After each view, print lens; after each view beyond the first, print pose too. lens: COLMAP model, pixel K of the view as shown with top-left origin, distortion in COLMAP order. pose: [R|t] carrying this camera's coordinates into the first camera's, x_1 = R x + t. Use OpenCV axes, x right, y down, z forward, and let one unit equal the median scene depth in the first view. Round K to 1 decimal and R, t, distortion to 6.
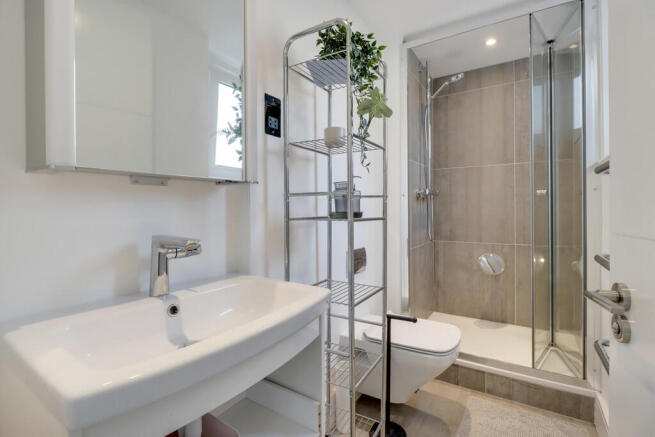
lens RADIAL K [[306.4, 0, 328.3], [0, 306.4, 215.5], [0, 0, 1]] dist [-0.009978, -0.001759]
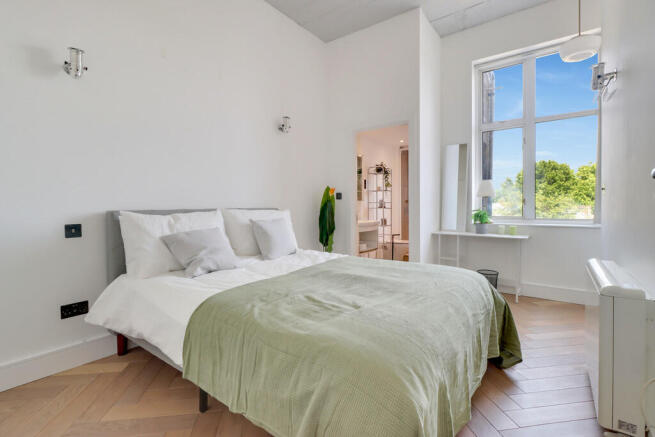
lens RADIAL K [[306.4, 0, 325.3], [0, 306.4, 215.0], [0, 0, 1]] dist [-0.009978, -0.001759]
pose [[0.996894, 0.000160, -0.078753, -0.385753], [0.000818, 0.999923, 0.012392, 0.050682], [0.078748, -0.012418, 0.996817, -3.272490]]
